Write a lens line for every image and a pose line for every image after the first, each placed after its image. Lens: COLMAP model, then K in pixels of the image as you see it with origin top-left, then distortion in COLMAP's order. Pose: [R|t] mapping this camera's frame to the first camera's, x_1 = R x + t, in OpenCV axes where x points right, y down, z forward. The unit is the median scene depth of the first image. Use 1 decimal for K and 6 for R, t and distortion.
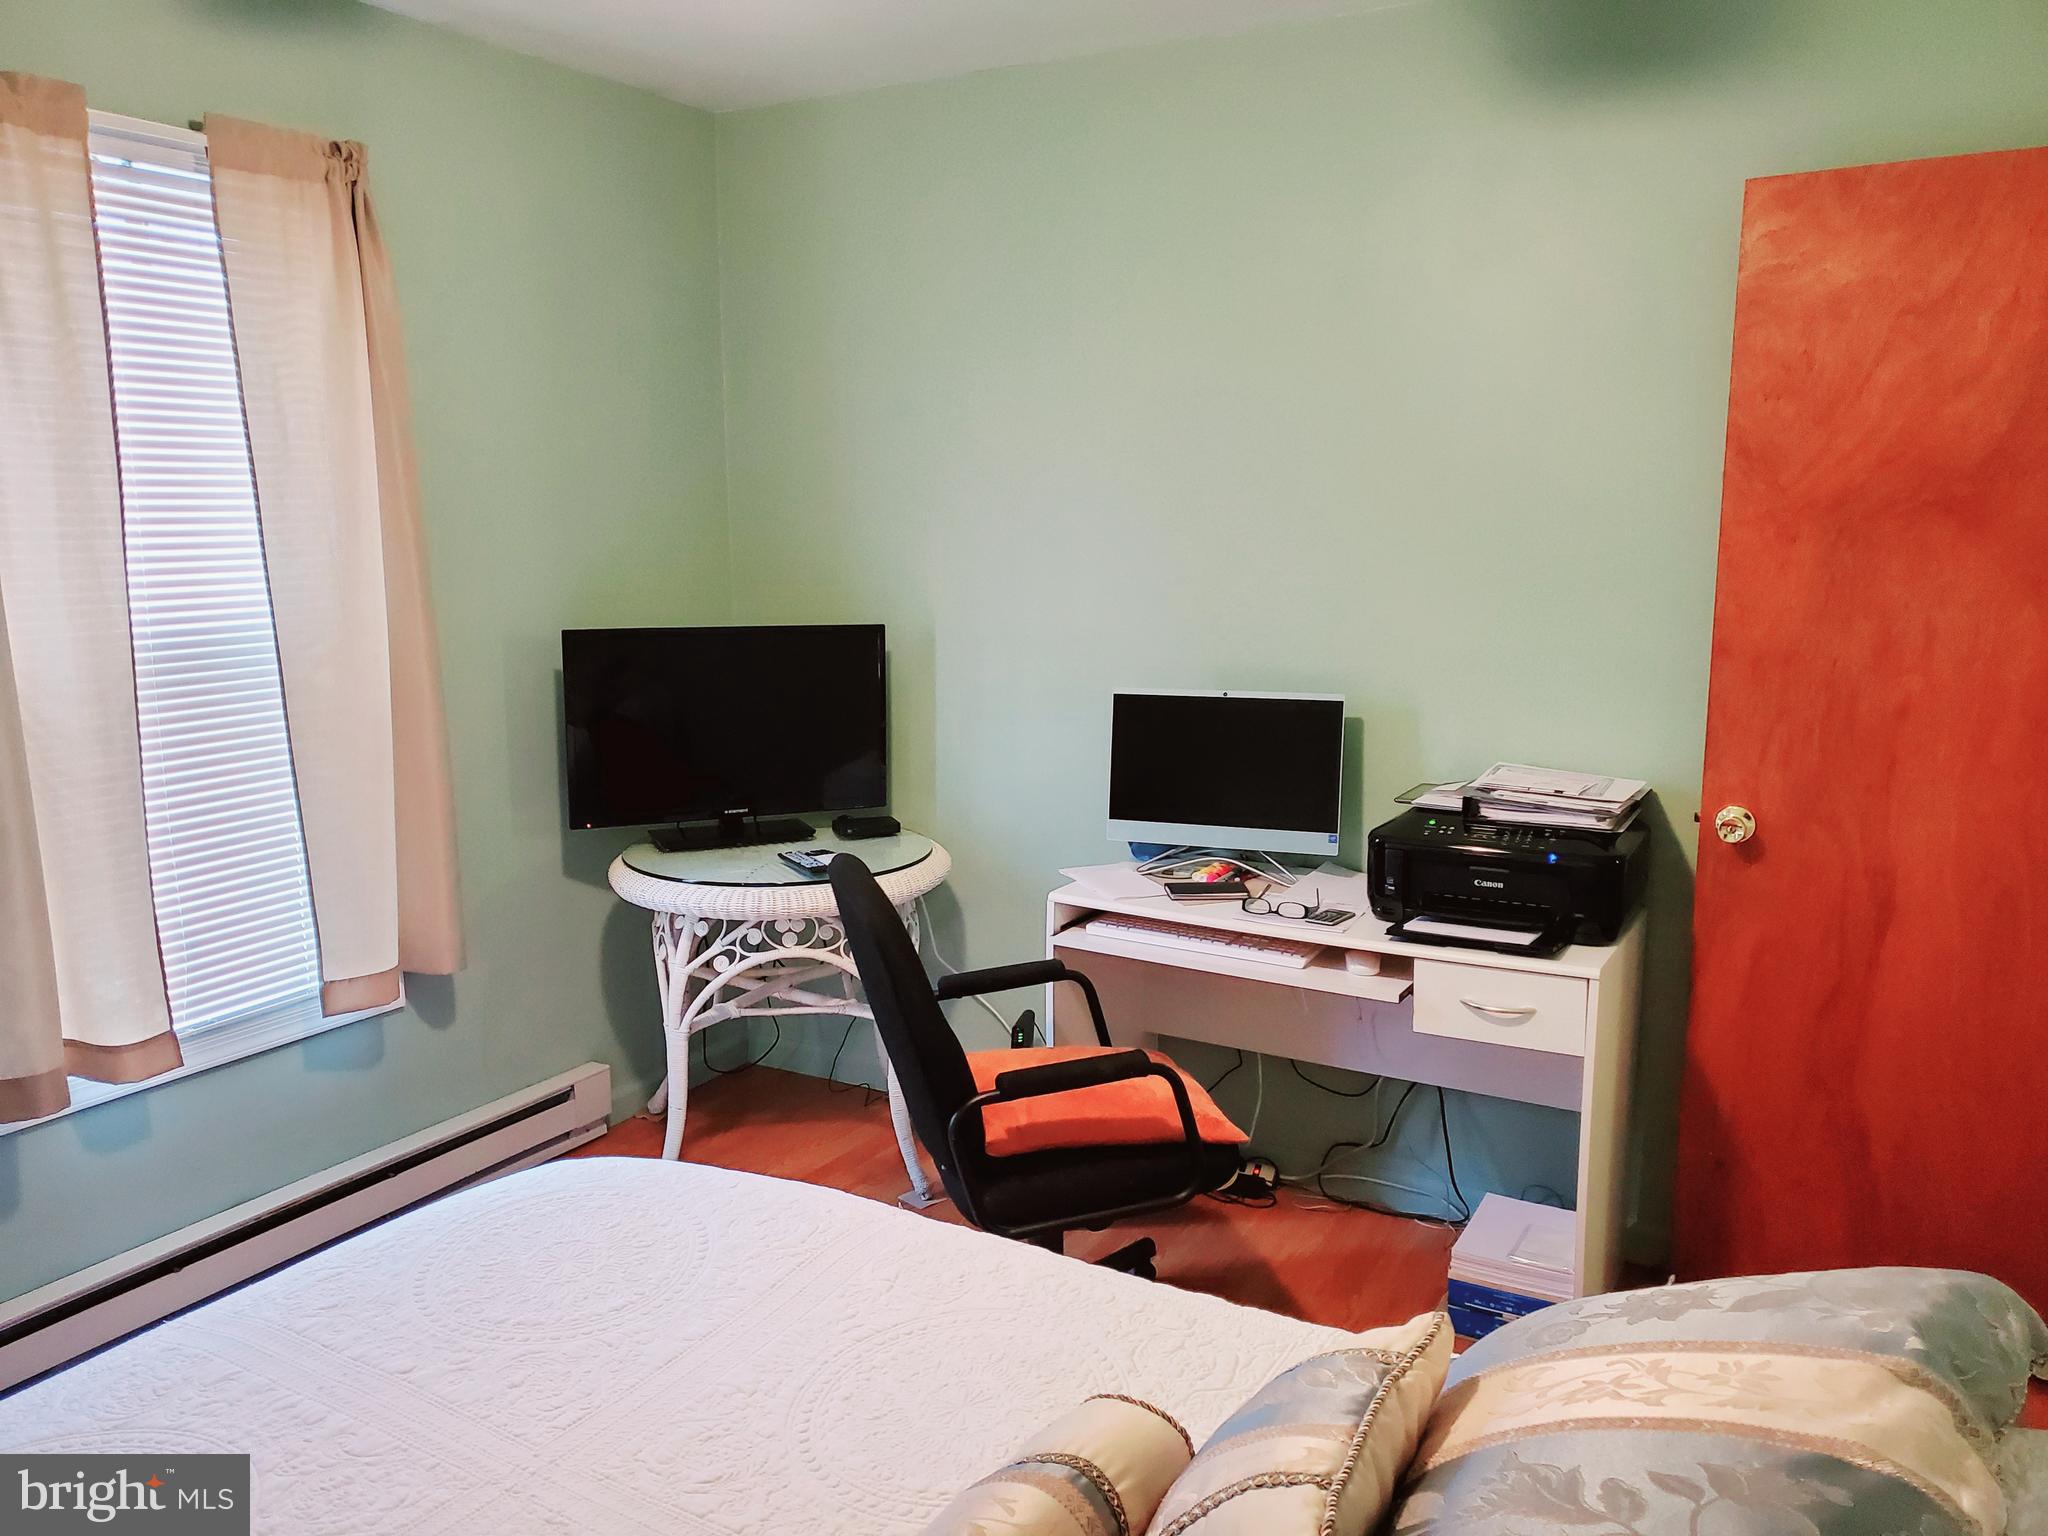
lens RADIAL K [[1578.9, 0, 1028.8], [0, 1578.9, 783.0], [0, 0, 1]] dist [0.009005, 0.013902]
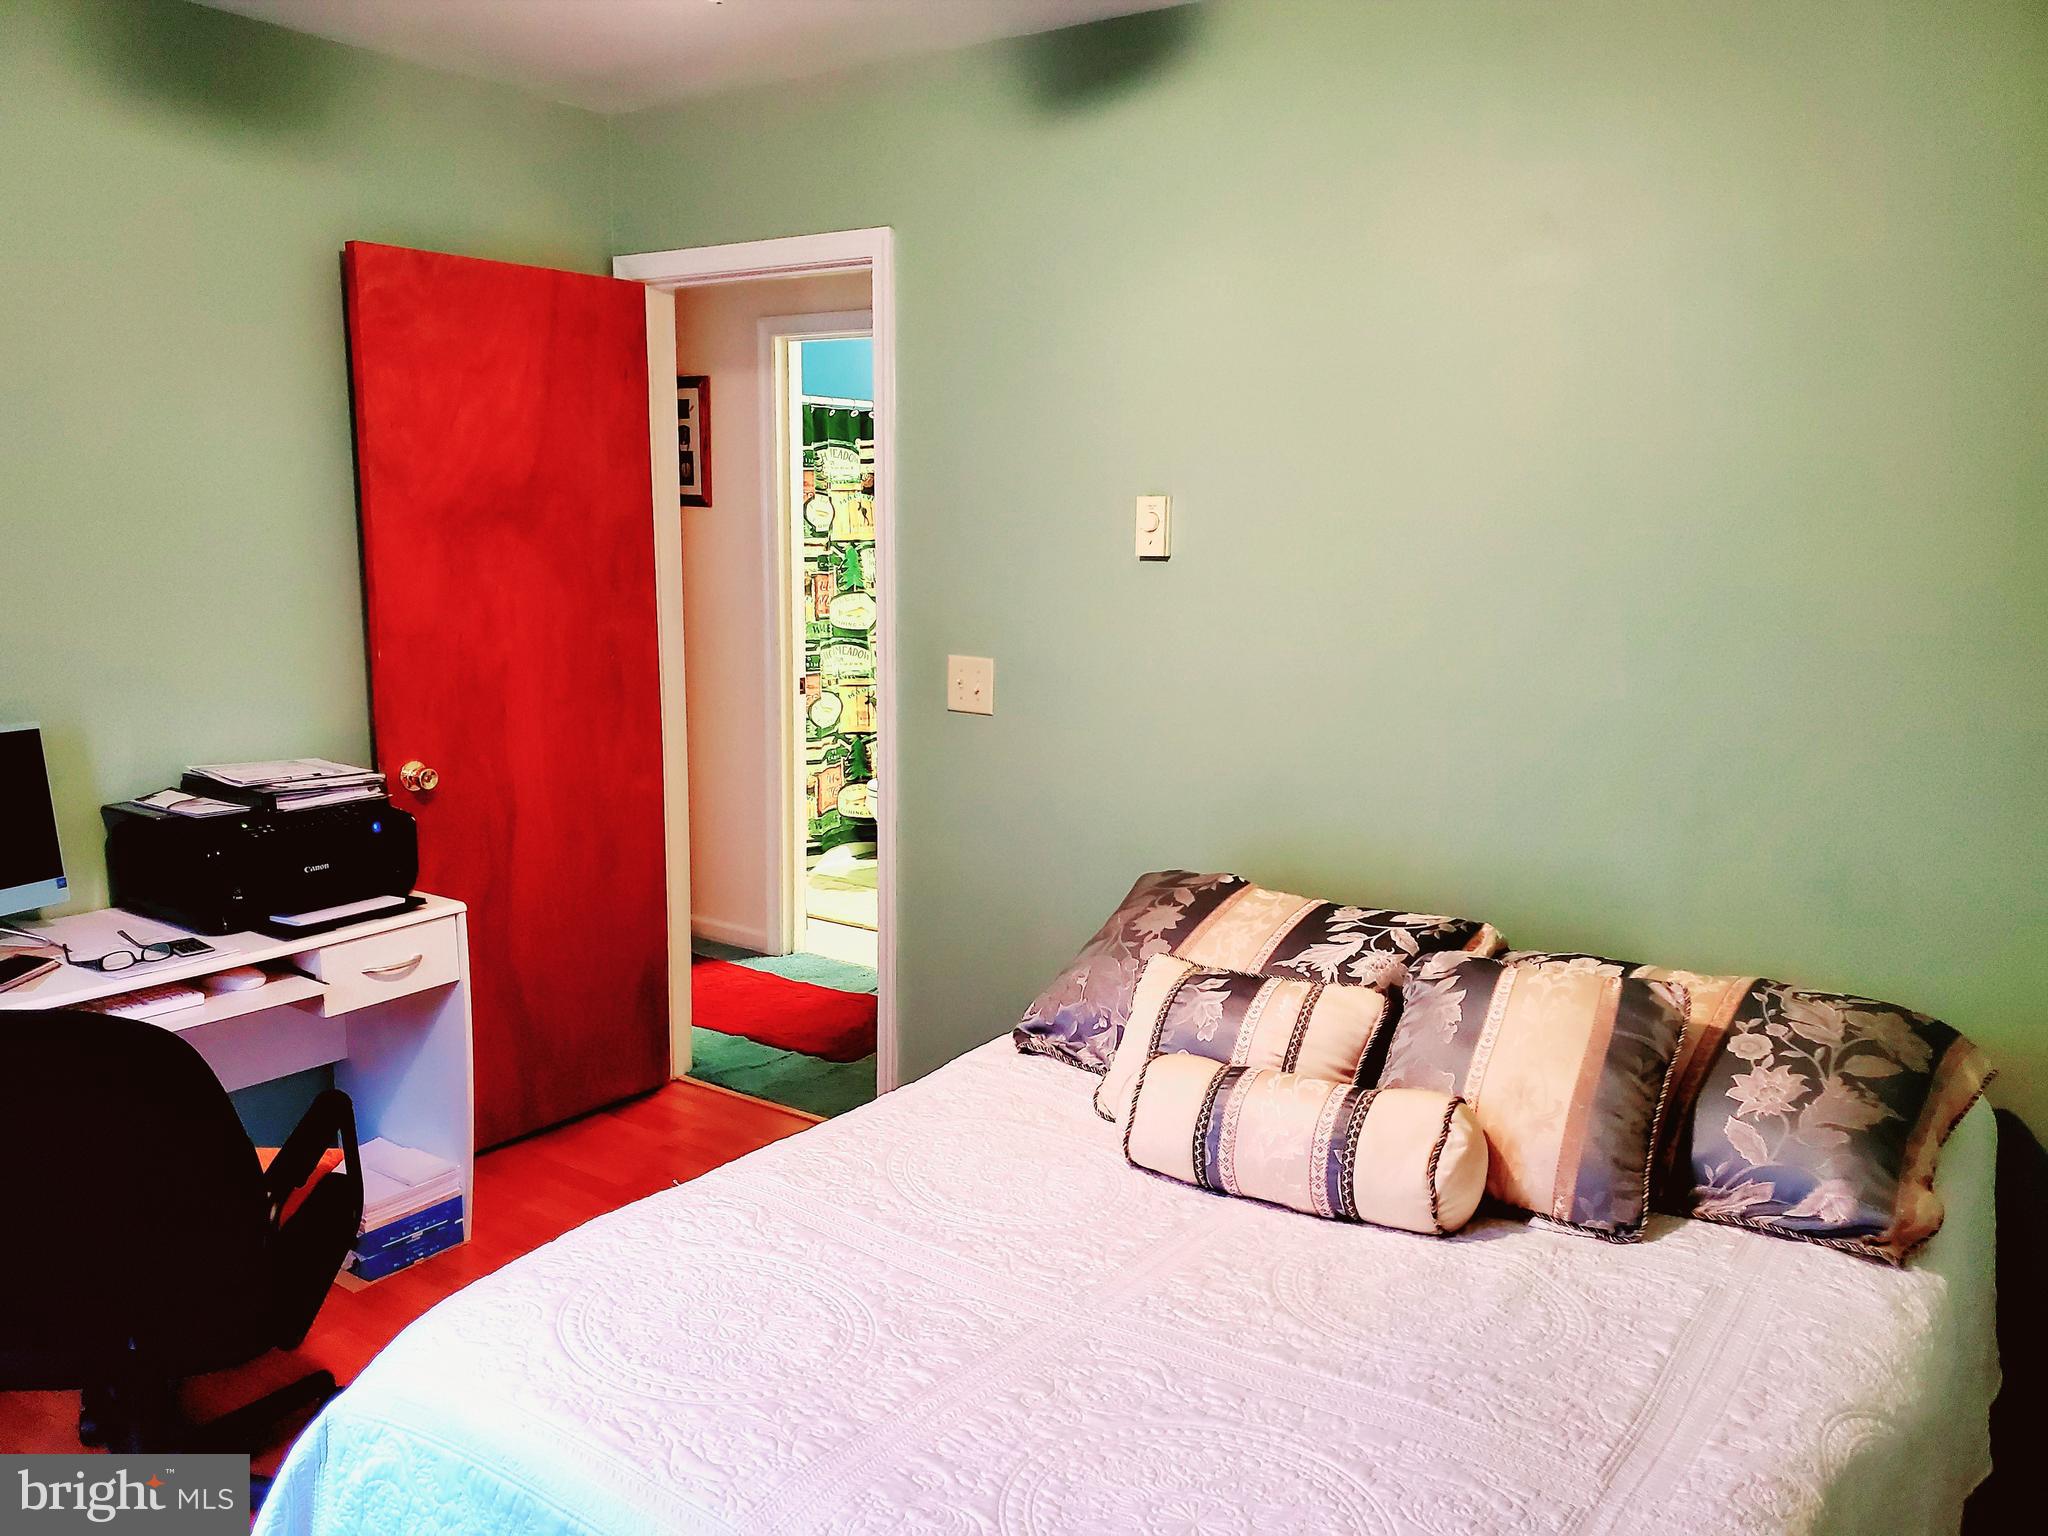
lens RADIAL K [[1578.9, 0, 1028.8], [0, 1578.9, 783.0], [0, 0, 1]] dist [0.009005, 0.013902]
pose [[0.059477, -0.170028, 0.983643, -0.734720], [0.148710, 0.975901, 0.159697, -0.092774], [-0.987091, 0.136780, 0.083328, 0.438340]]
